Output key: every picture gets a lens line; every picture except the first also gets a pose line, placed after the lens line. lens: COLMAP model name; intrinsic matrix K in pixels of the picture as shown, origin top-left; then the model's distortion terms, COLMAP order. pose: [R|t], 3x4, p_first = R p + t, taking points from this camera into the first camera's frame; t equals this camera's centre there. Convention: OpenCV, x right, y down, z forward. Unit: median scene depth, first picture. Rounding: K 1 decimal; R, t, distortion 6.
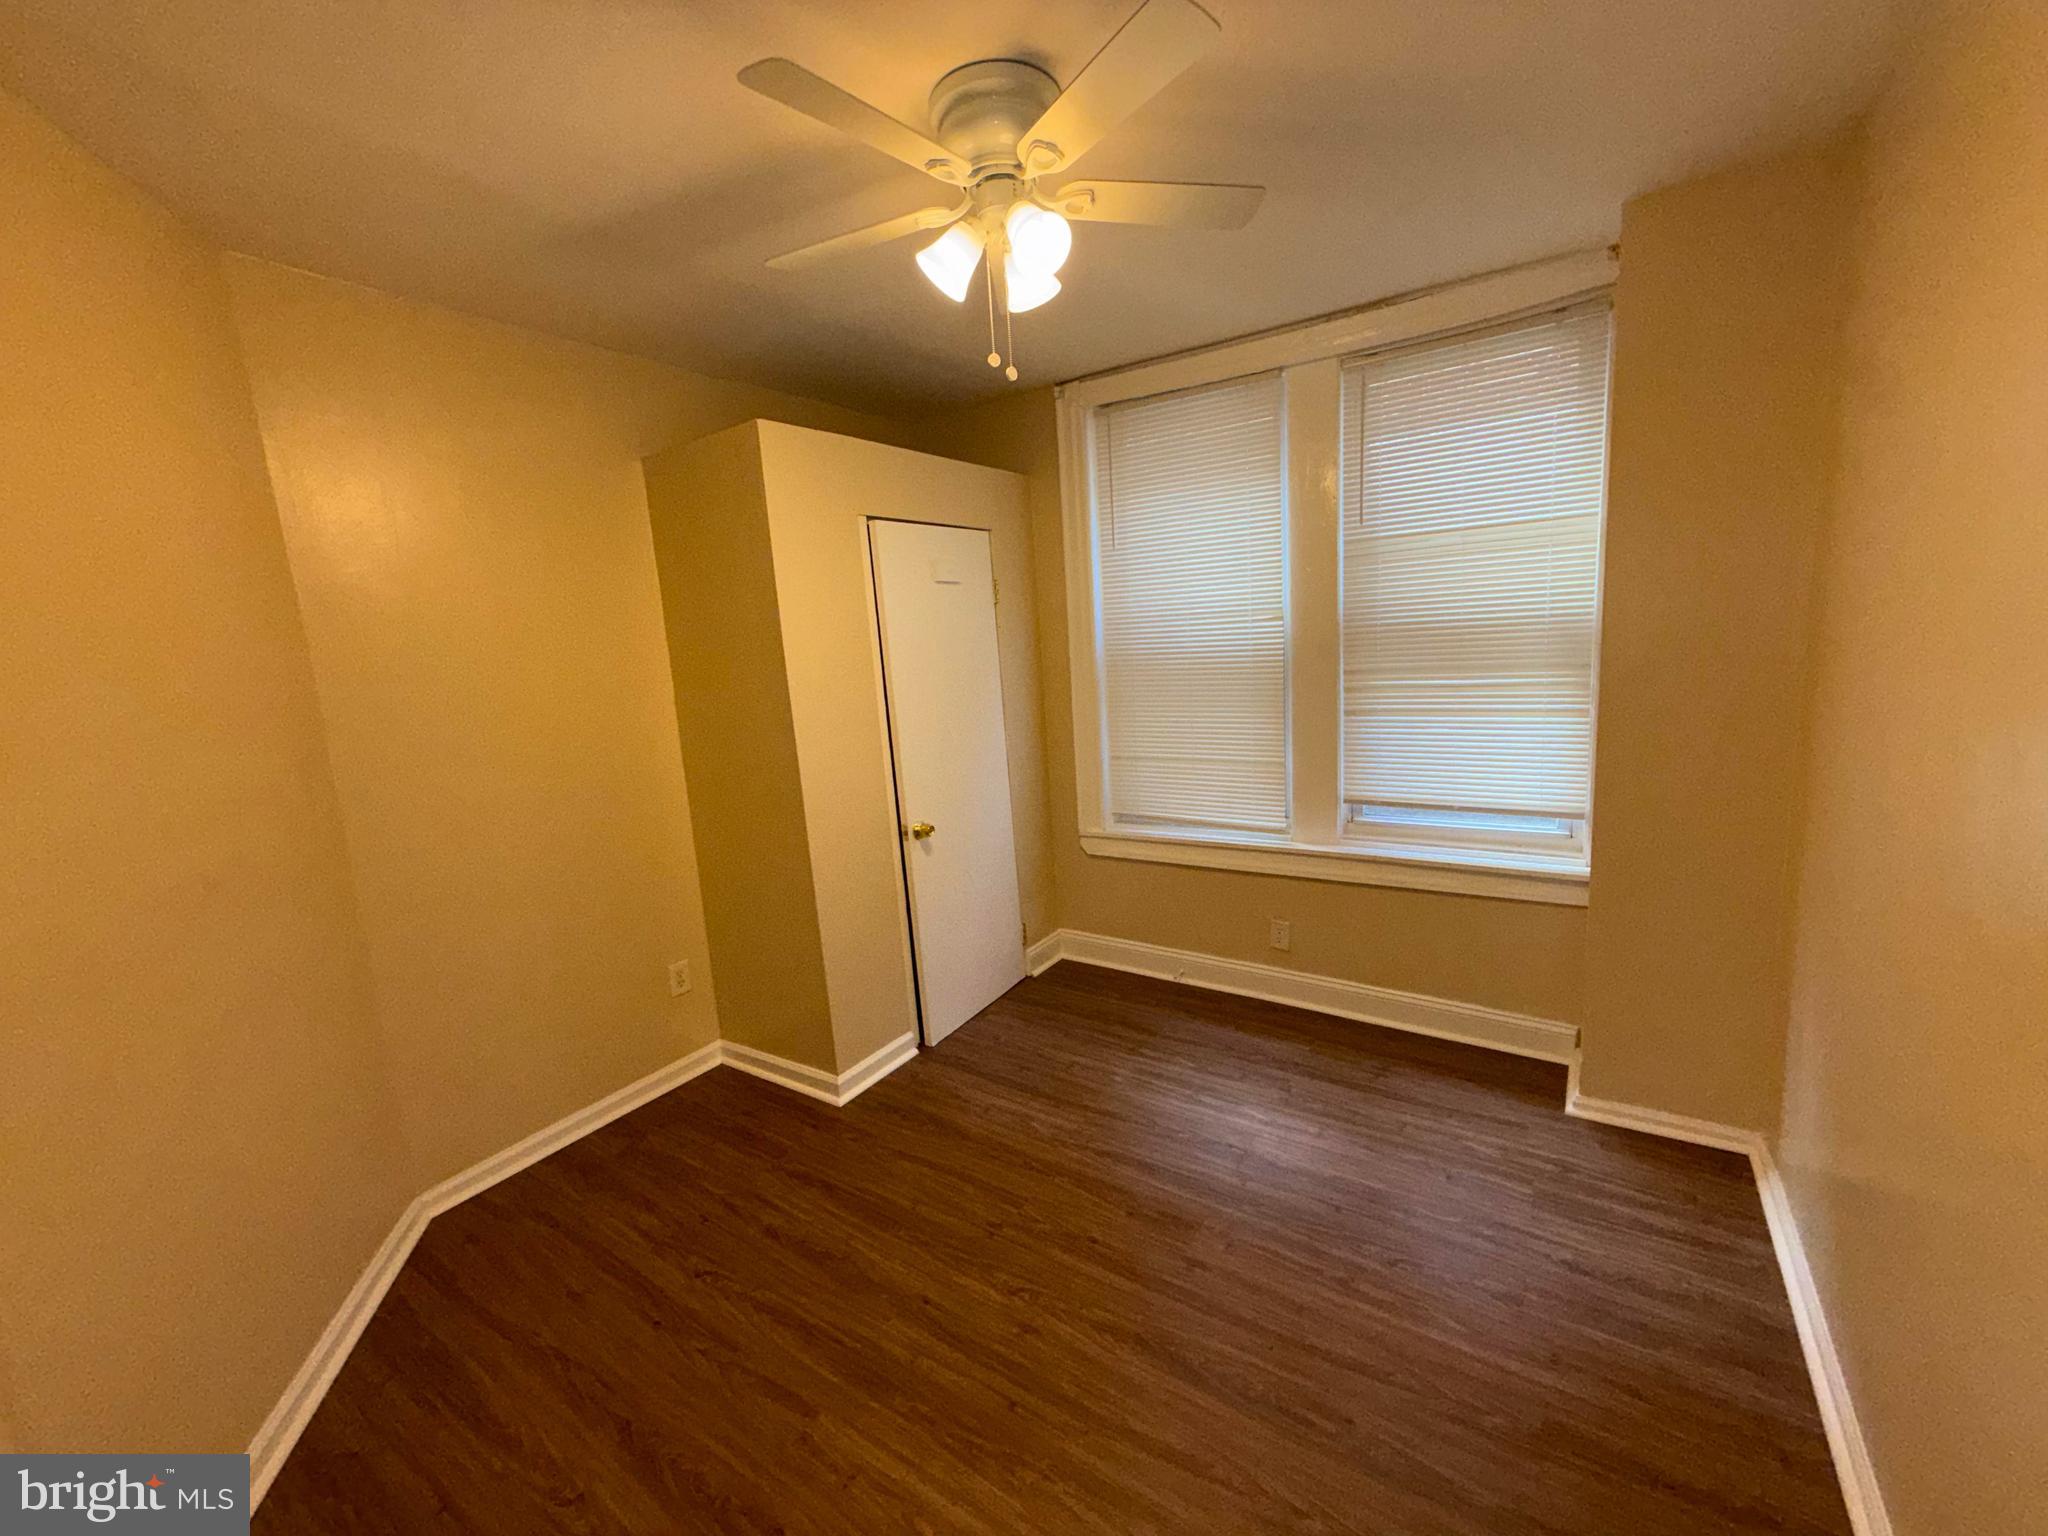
lens RADIAL K [[813.1, 0, 1016.8], [0, 813.1, 769.8], [0, 0, 1]] dist [-0.002678, -0.000325]
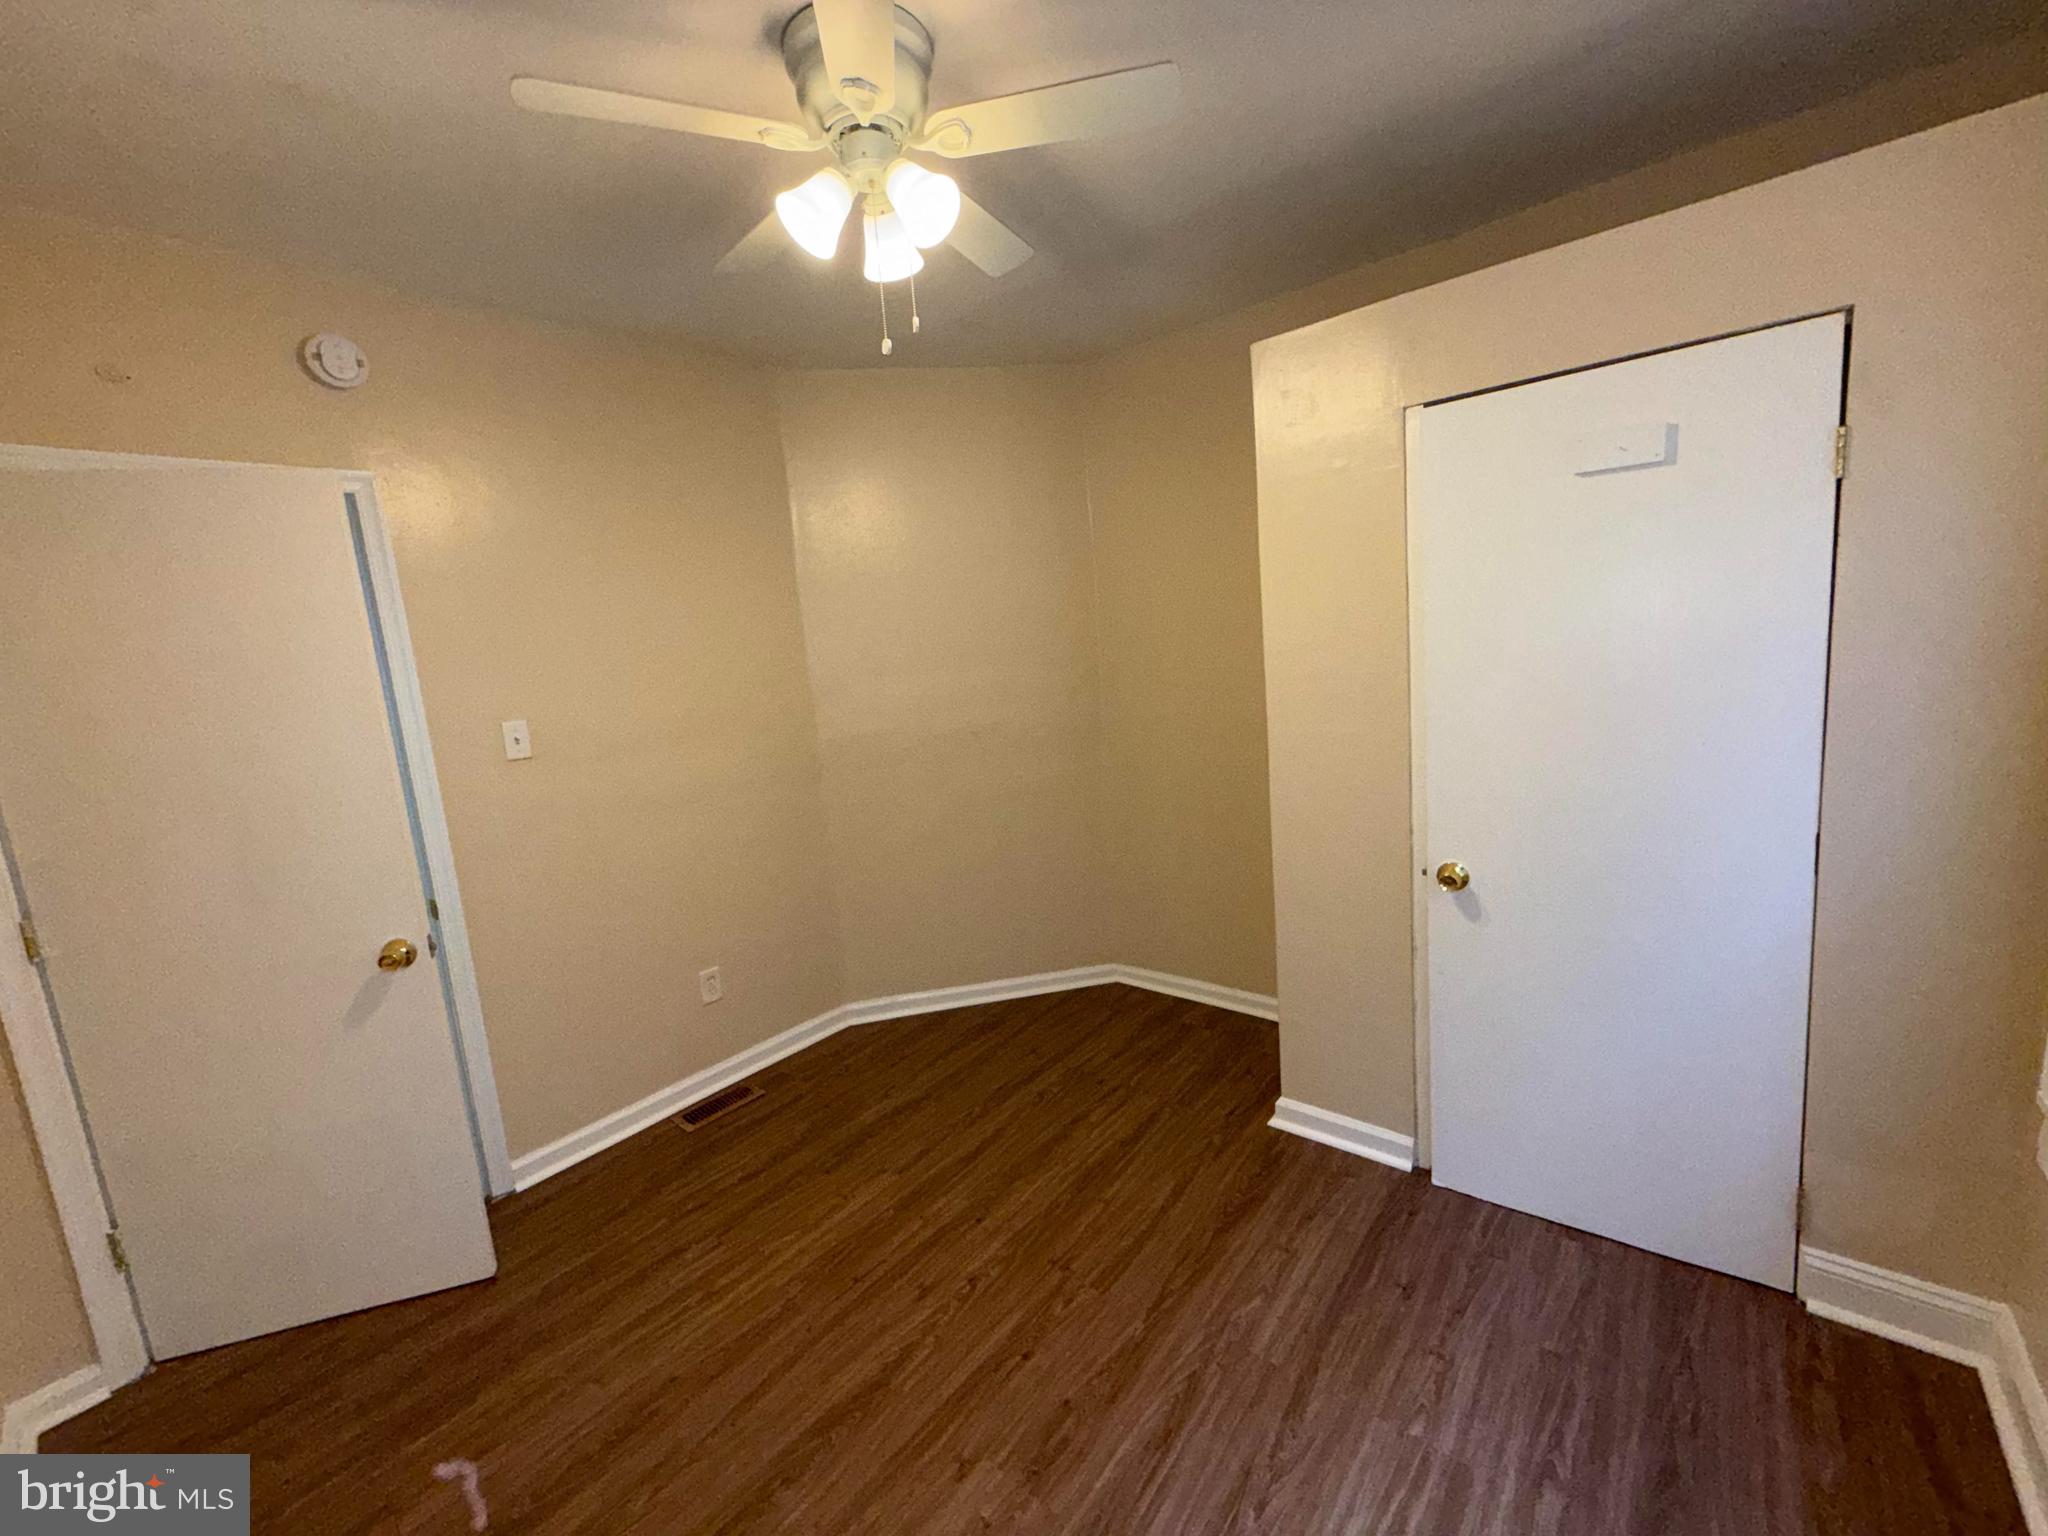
lens RADIAL K [[813.1, 0, 1022.0], [0, 813.1, 766.9], [0, 0, 1]] dist [-0.002678, -0.000325]
pose [[-0.091136, 0.225835, -0.969893, 0.696977], [-0.075820, 0.969546, 0.232878, -0.182910], [0.992948, 0.094761, -0.071238, 0.905692]]
